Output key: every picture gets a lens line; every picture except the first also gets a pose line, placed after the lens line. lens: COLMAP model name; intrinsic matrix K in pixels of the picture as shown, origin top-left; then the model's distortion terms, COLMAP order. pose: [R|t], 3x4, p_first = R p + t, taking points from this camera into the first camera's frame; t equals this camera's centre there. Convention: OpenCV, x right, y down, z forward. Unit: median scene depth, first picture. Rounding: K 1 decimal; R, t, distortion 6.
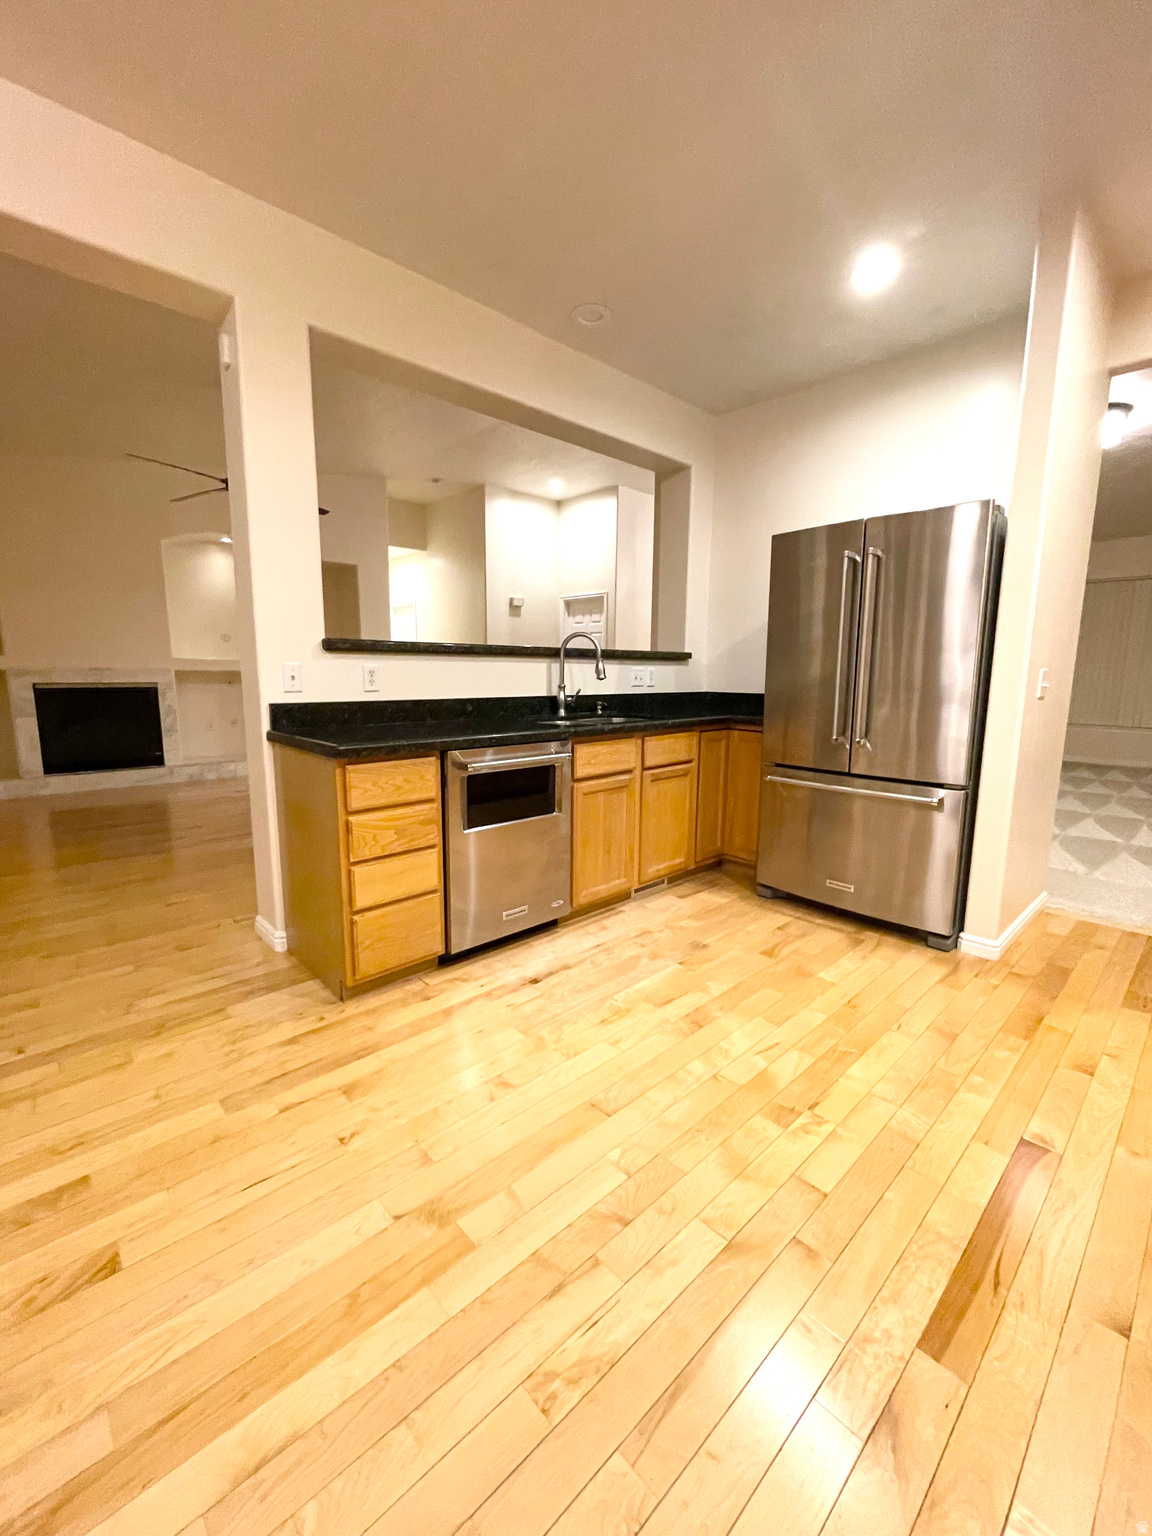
lens RADIAL K [[628.9, 0, 575.5], [0, 628.9, 764.2], [0, 0, 1]] dist [-0.002580, -0.000343]
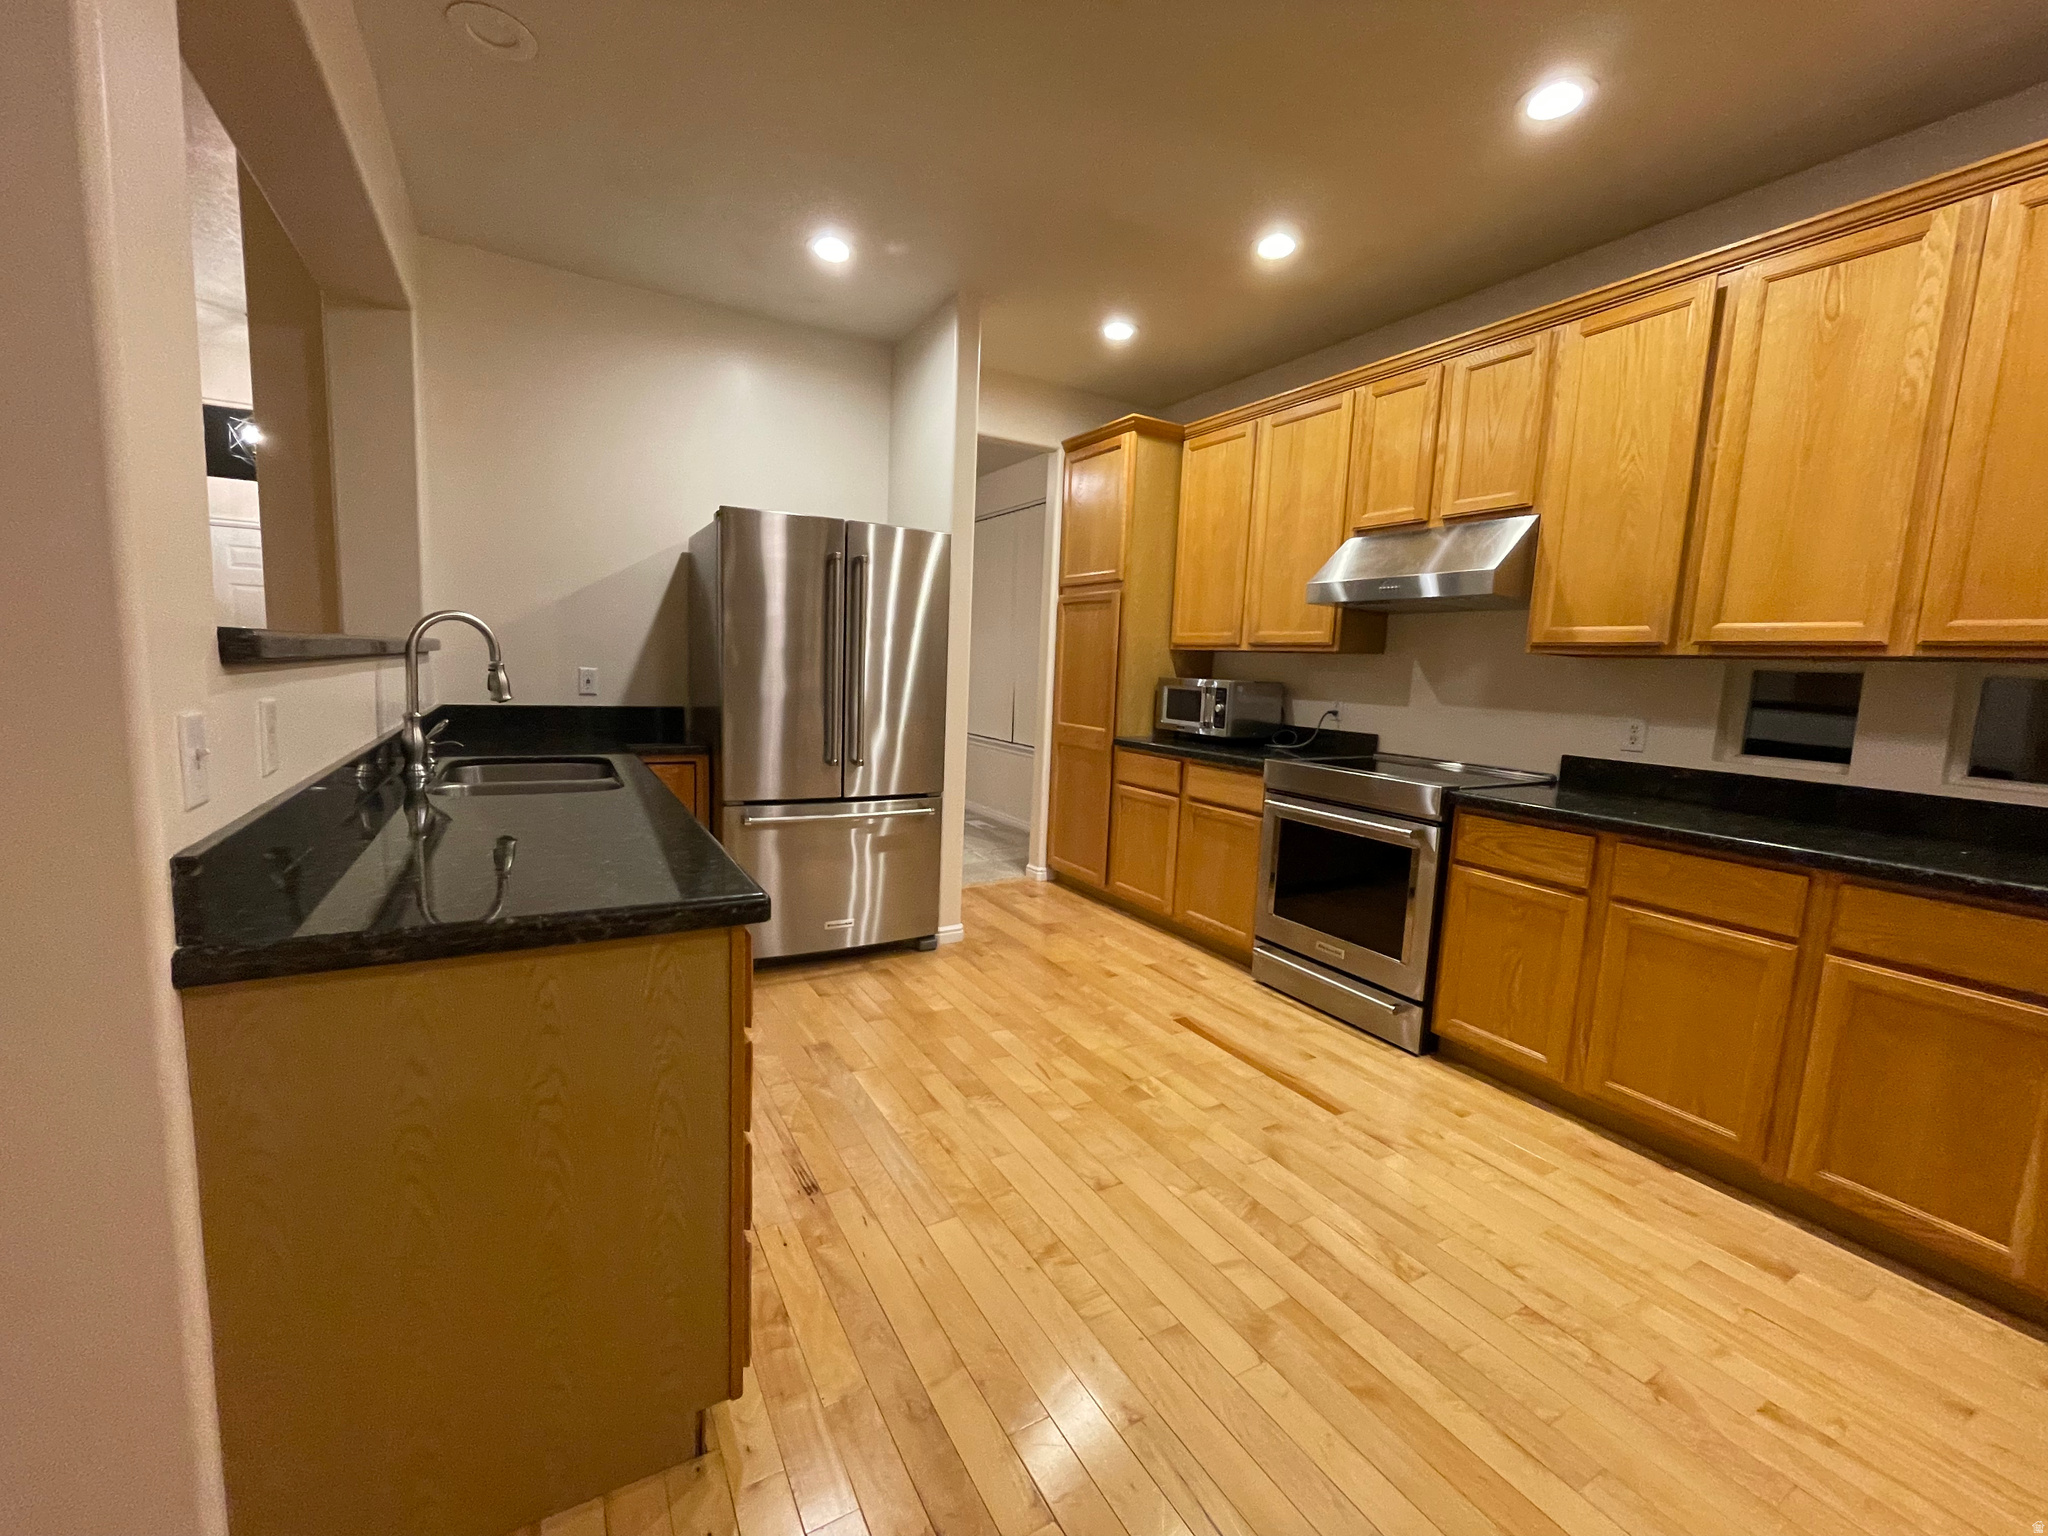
lens RADIAL K [[838.5, 0, 1019.1], [0, 838.5, 768.2], [0, 0, 1]] dist [-0.002580, -0.000343]
pose [[0.224540, -0.115157, 0.967637, -0.328900], [0.103201, 0.990219, 0.093897, -0.056744], [-0.968985, 0.078778, 0.234228, 0.233080]]
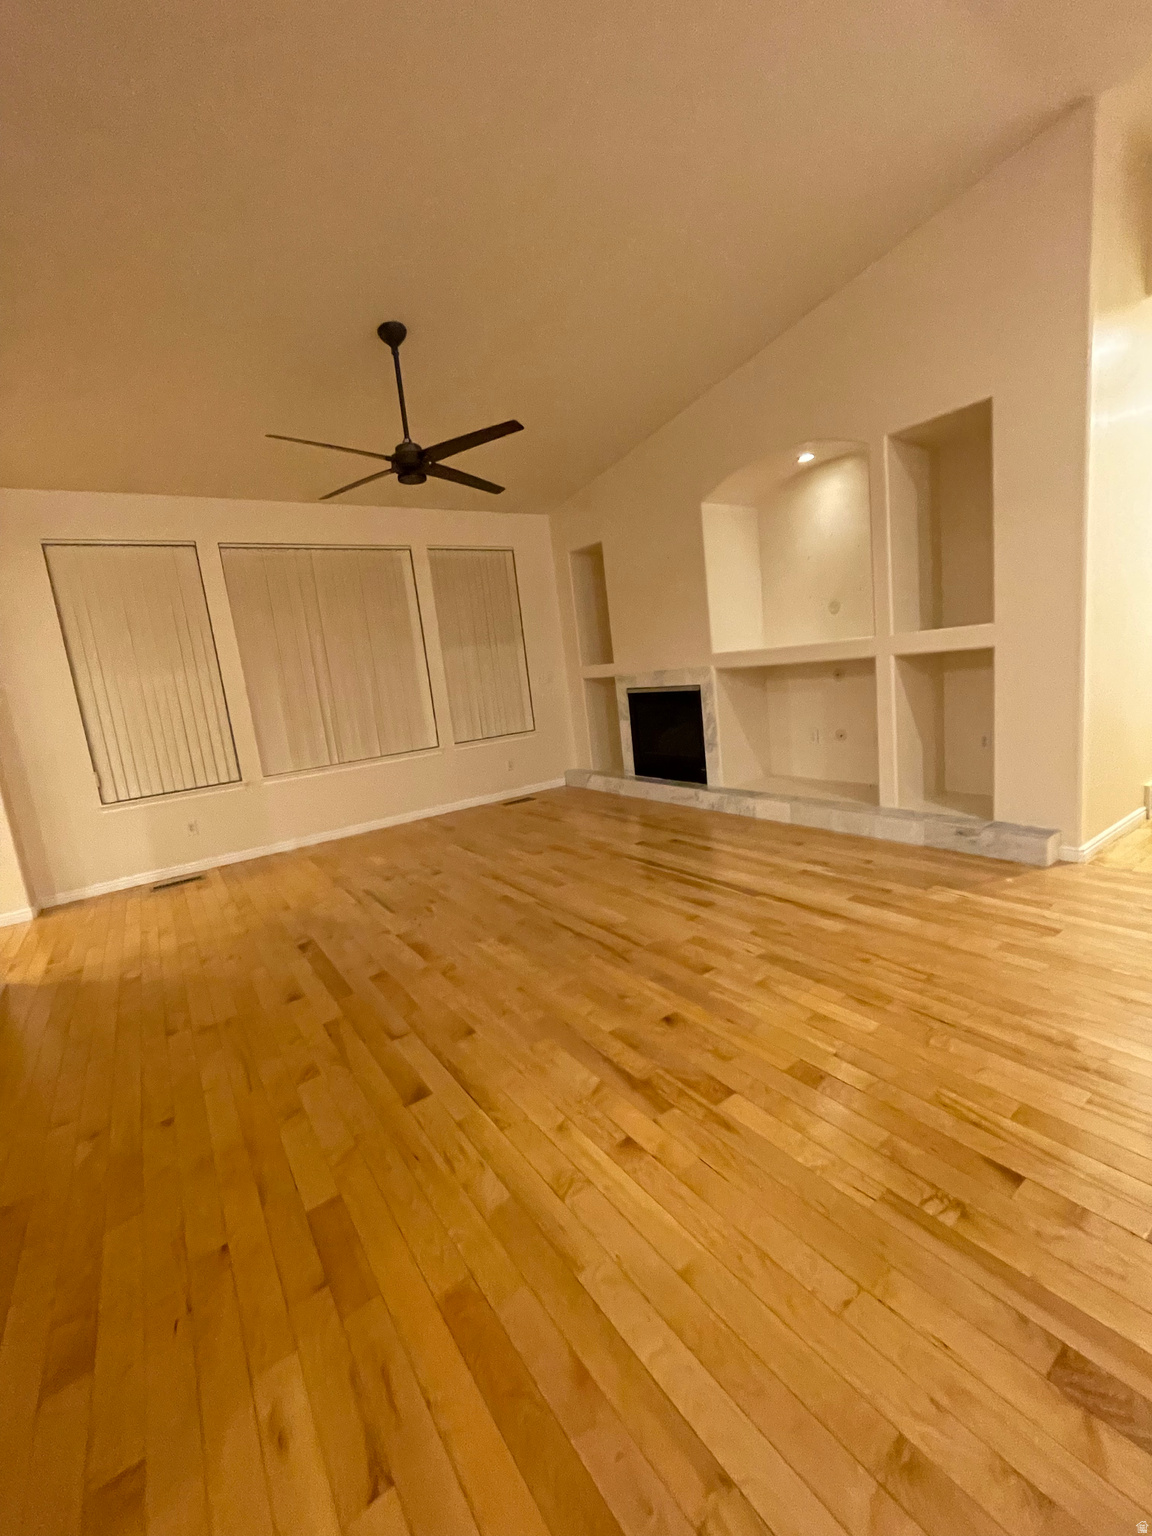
lens RADIAL K [[628.9, 0, 572.6], [0, 628.9, 767.3], [0, 0, 1]] dist [-0.002580, -0.000343]
pose [[-0.140711, 0.163289, -0.976492, 0.194958], [-0.043245, 0.984350, 0.170835, -0.173934], [0.989106, 0.066266, -0.131448, 1.051639]]
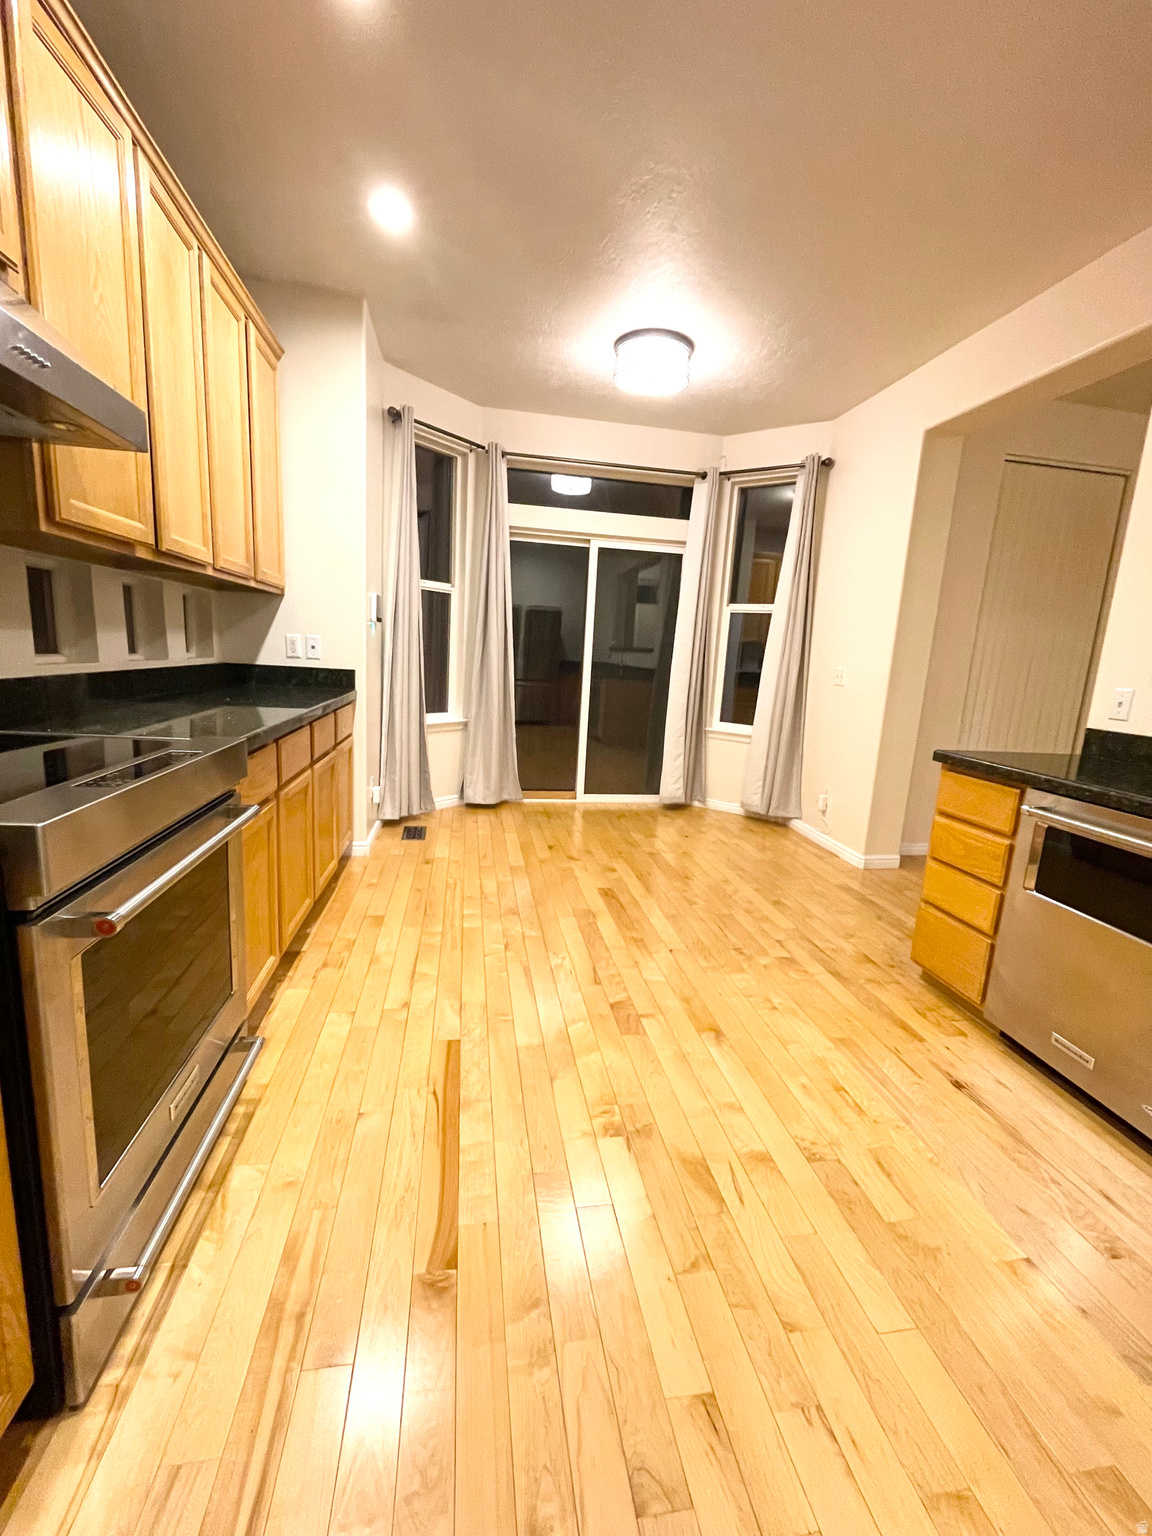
lens RADIAL K [[628.9, 0, 572.2], [0, 628.9, 770.0], [0, 0, 1]] dist [-0.002580, -0.000343]
pose [[-0.566701, 0.107794, -0.816842, 0.333243], [-0.181126, 0.950854, 0.251138, -0.056850], [0.803768, 0.290271, -0.519325, 0.375526]]
